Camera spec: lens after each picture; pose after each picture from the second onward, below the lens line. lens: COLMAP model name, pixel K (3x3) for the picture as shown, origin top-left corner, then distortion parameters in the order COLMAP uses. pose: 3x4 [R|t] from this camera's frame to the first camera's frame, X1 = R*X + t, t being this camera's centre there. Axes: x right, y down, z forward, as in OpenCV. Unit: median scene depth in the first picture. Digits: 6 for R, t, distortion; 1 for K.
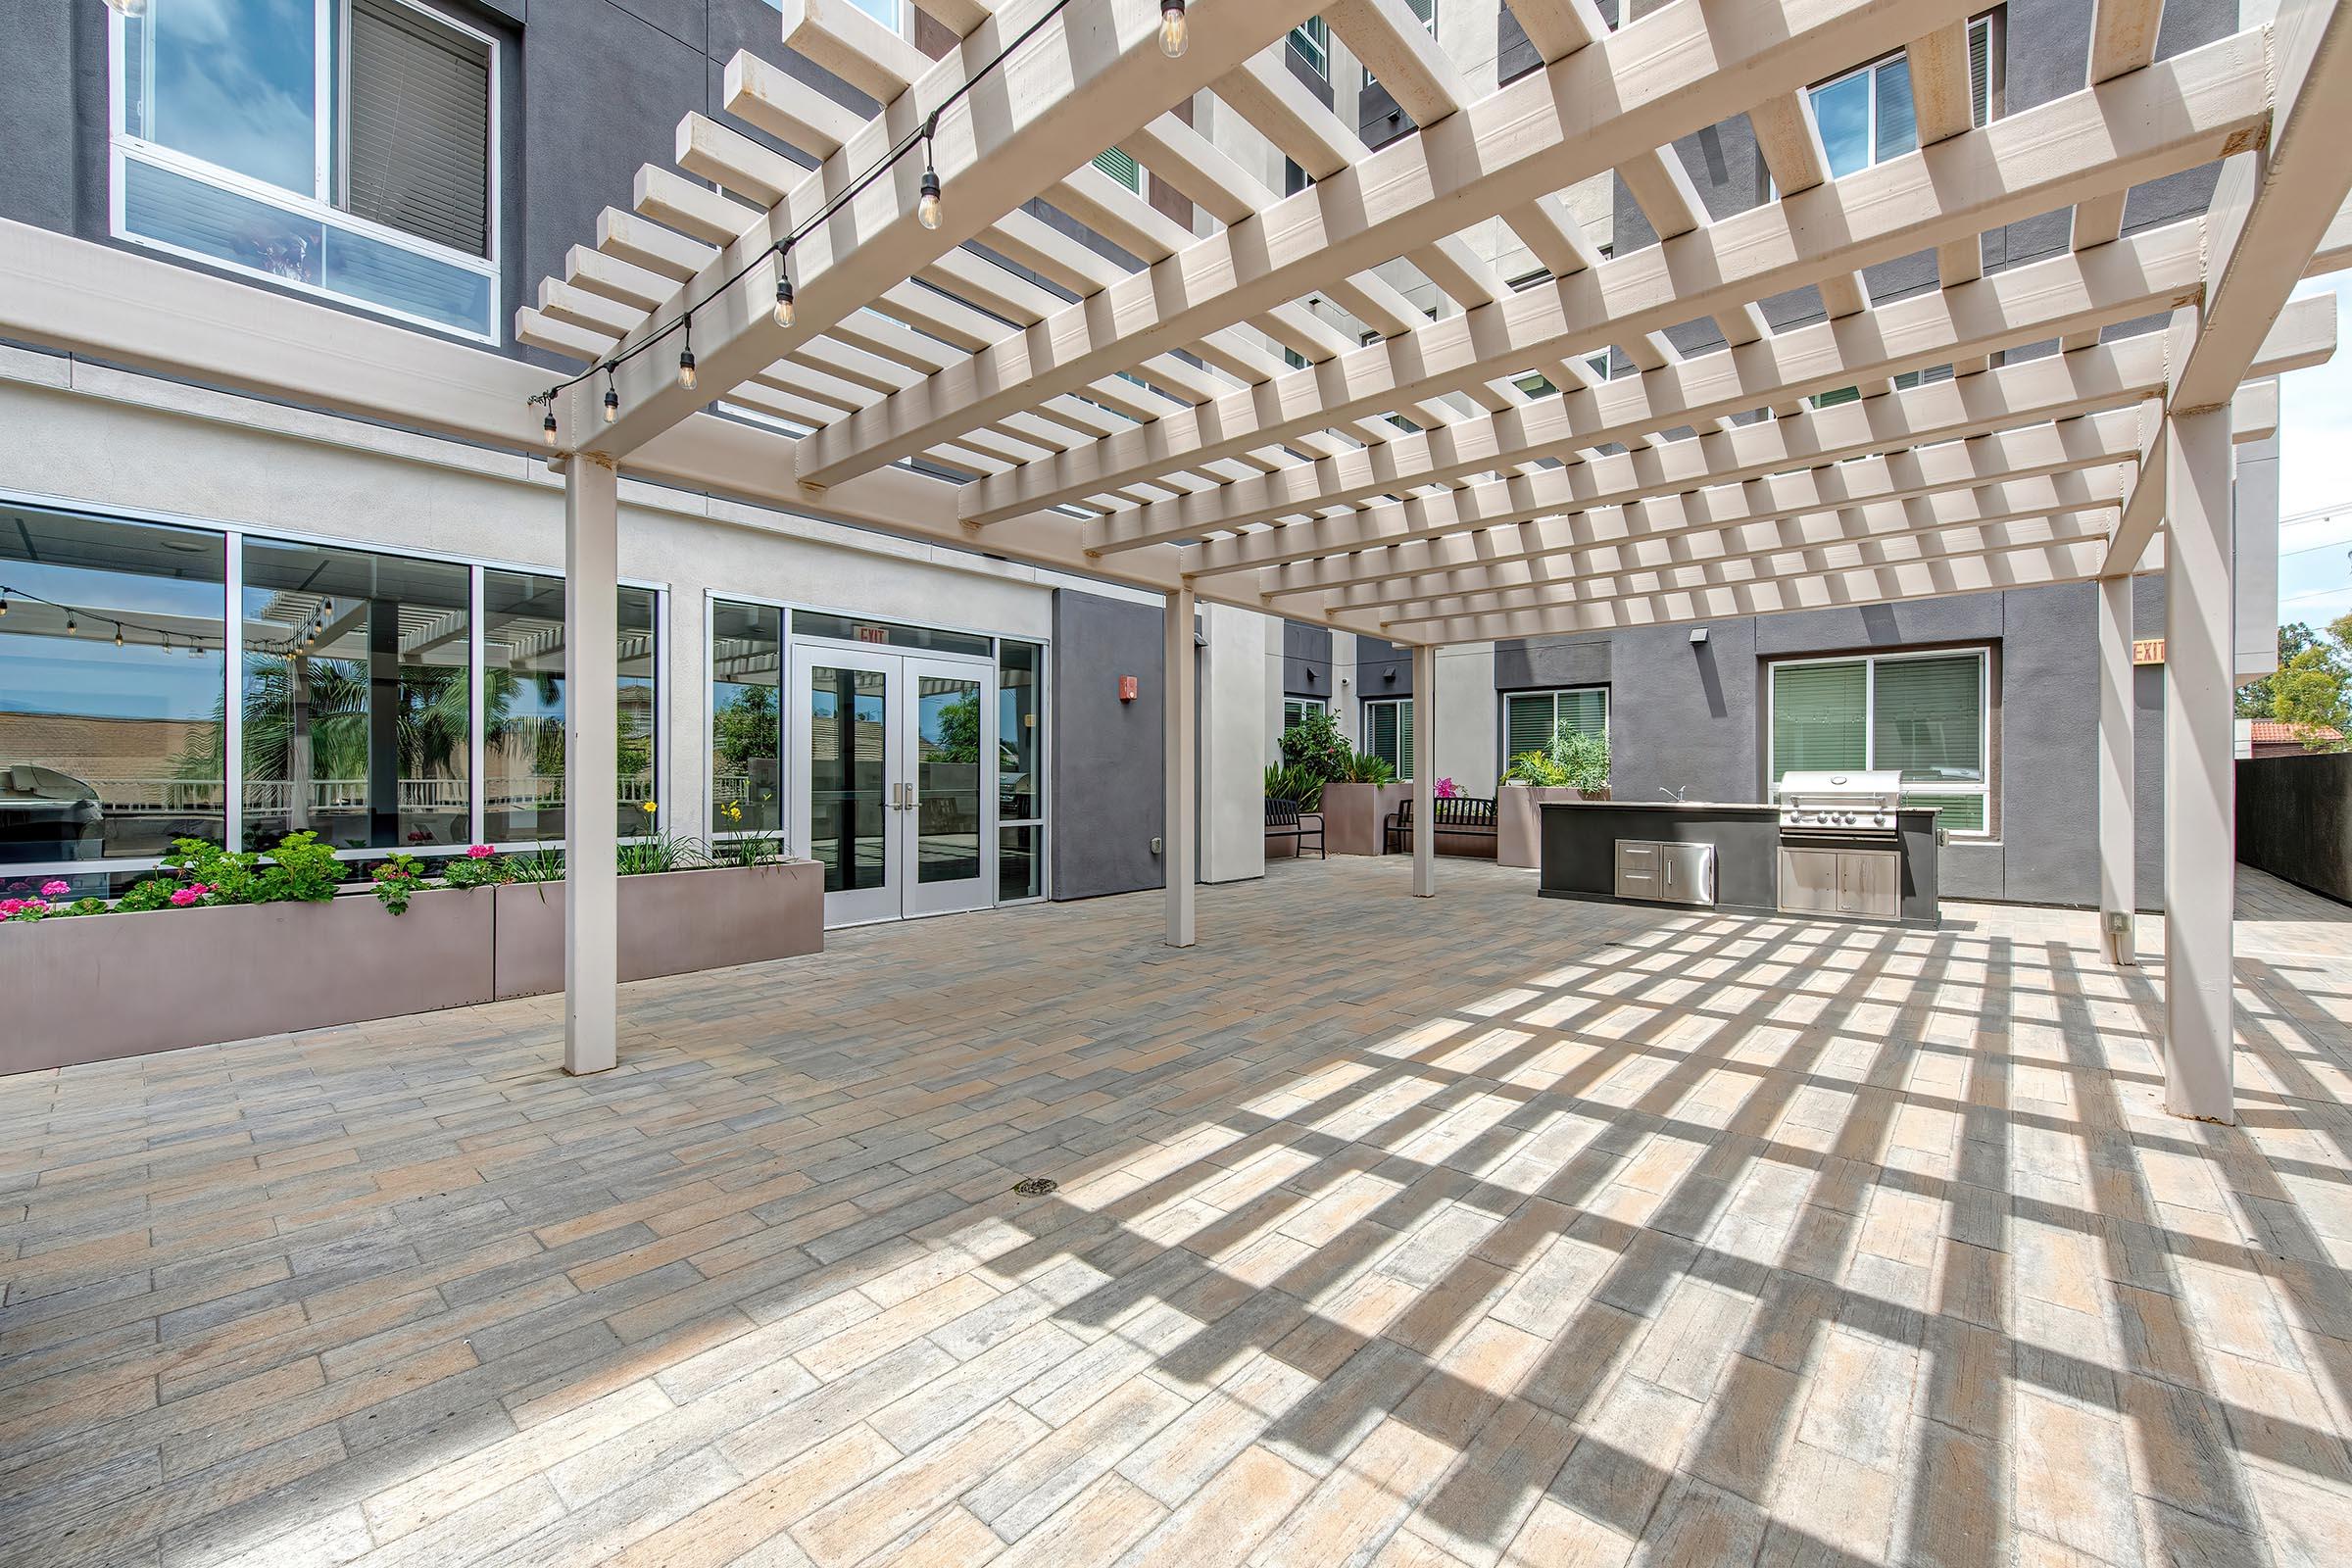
lens RADIAL K [[935.6, 0, 1216.2], [0, 935.6, 776.4], [0, 0, 1]] dist [0.009654, 0.000084]
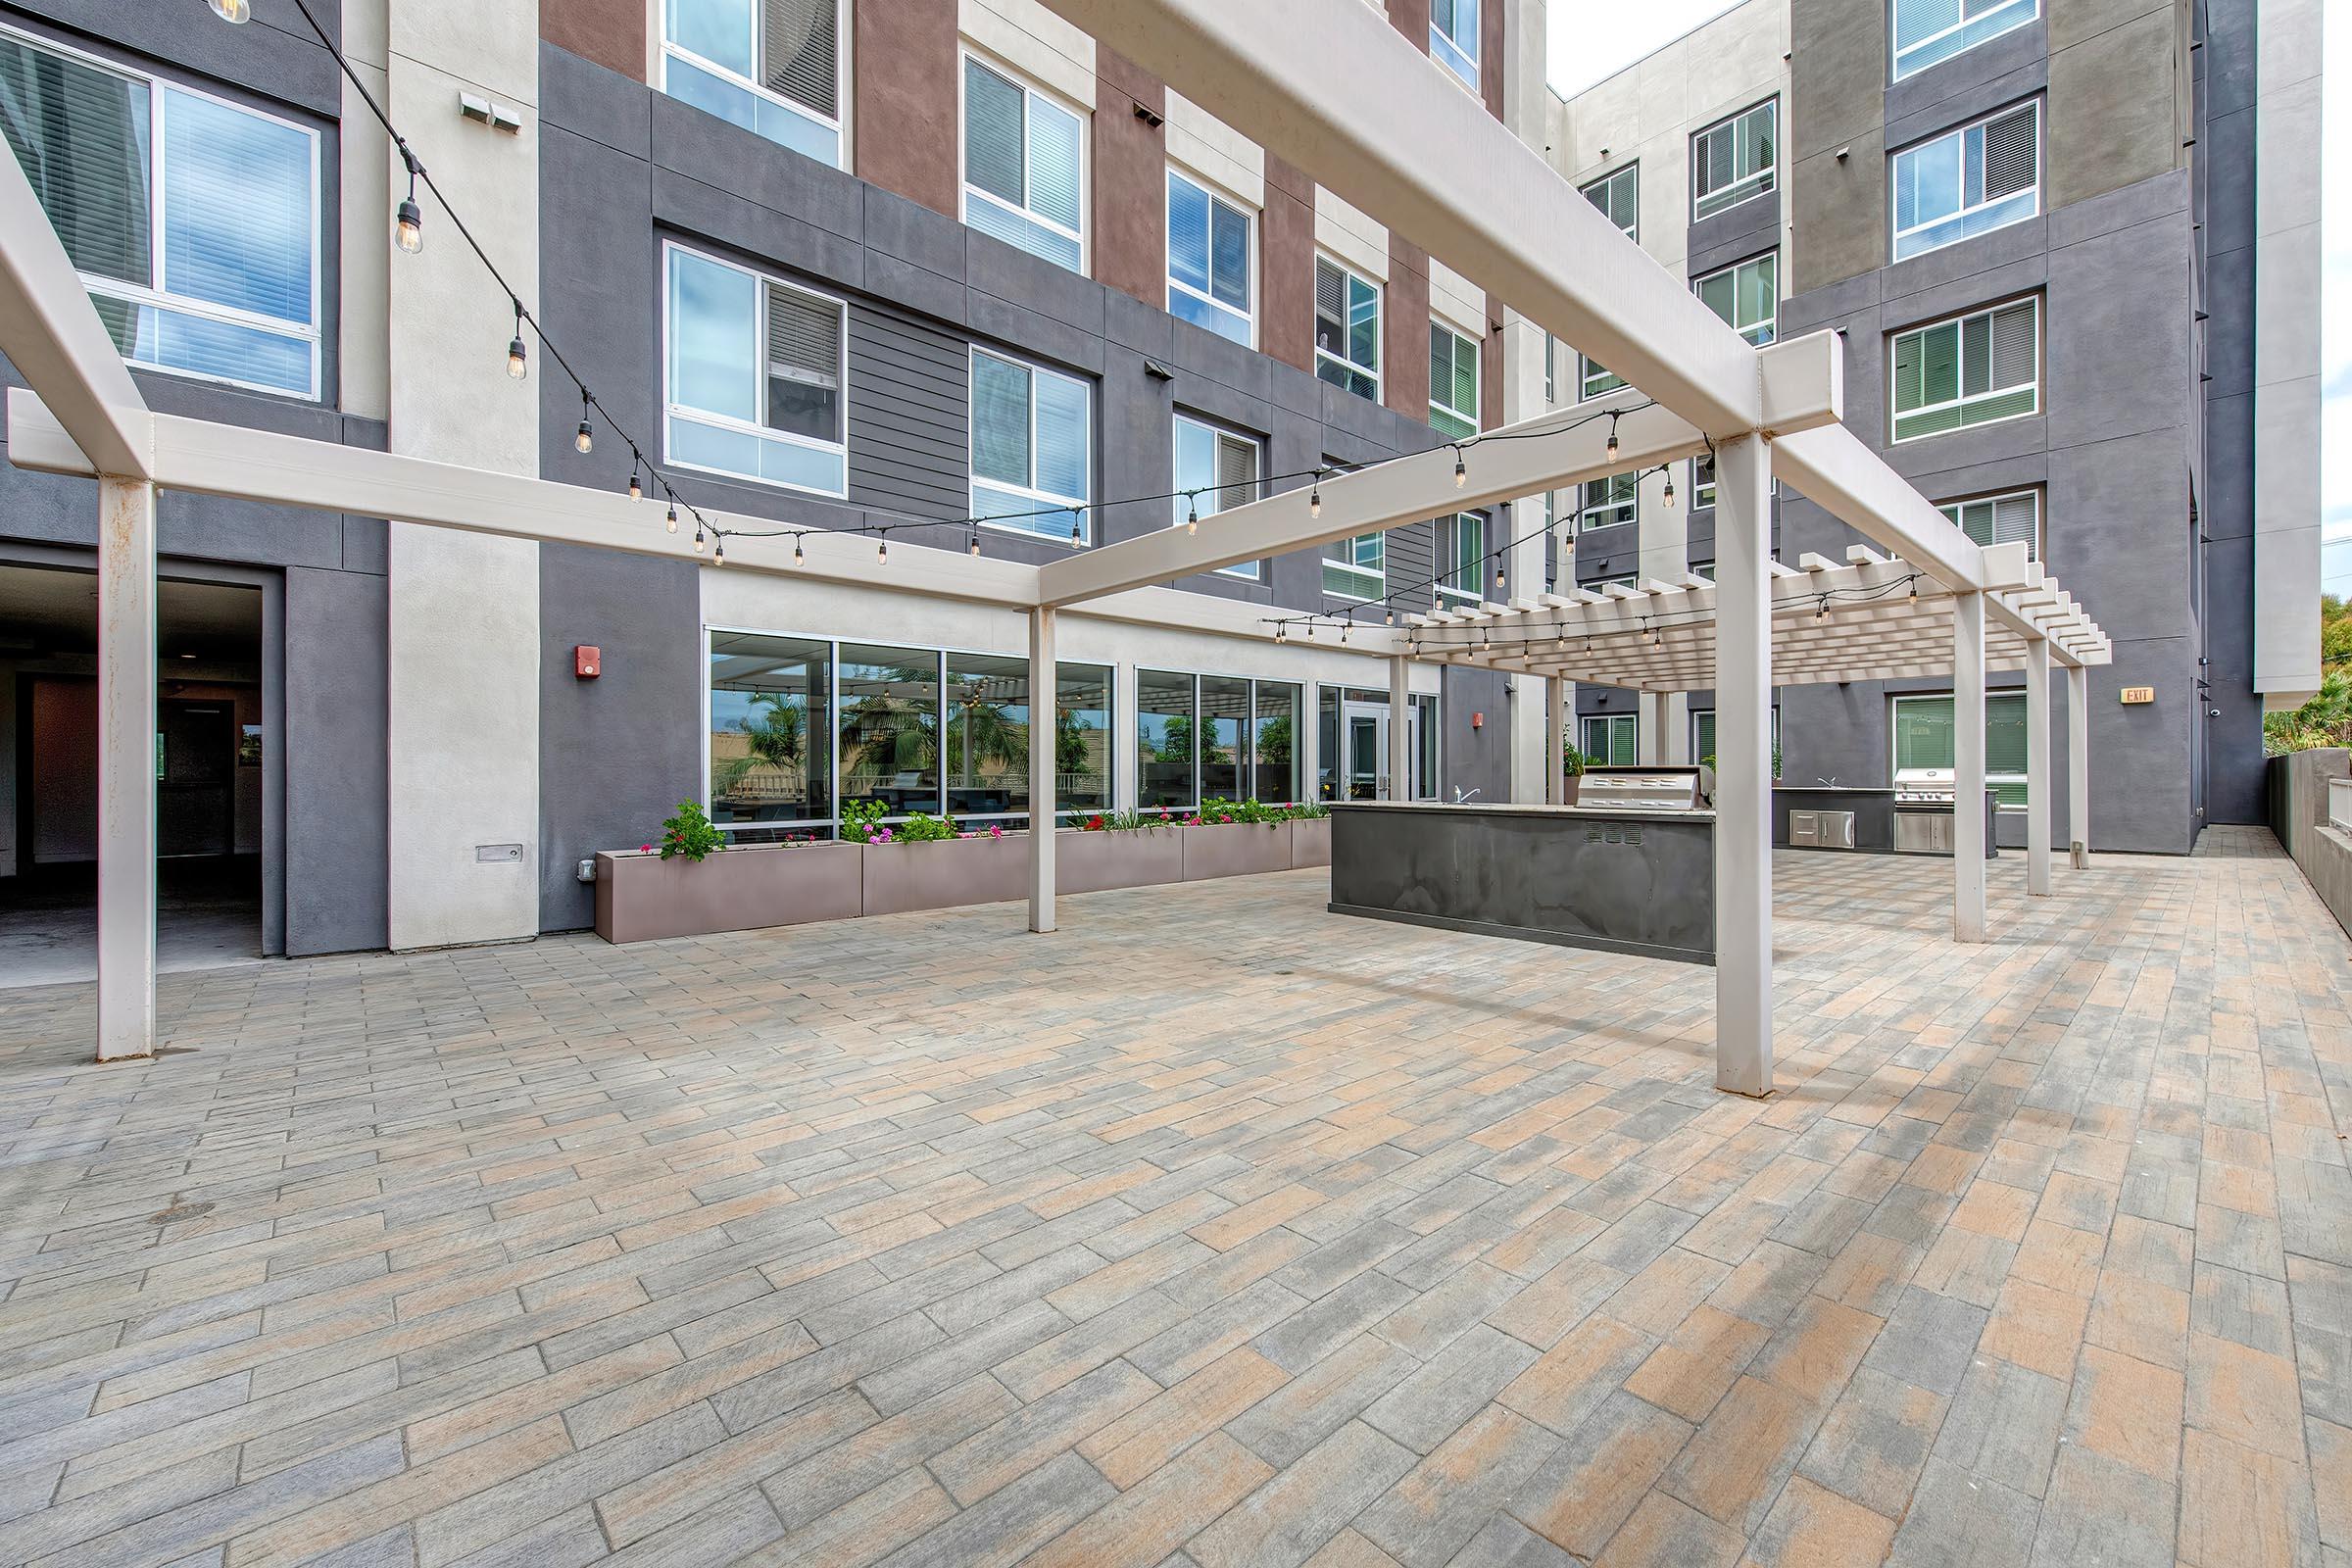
lens RADIAL K [[933.2, 0, 1177.4], [0, 933.2, 760.2], [0, 0, 1]] dist [0.002898, -0.000106]
pose [[0.990487, -0.001629, -0.137595, -0.405482], [0.001017, 0.999989, -0.004519, -0.013615], [0.137601, 0.004336, 0.990478, -0.759804]]
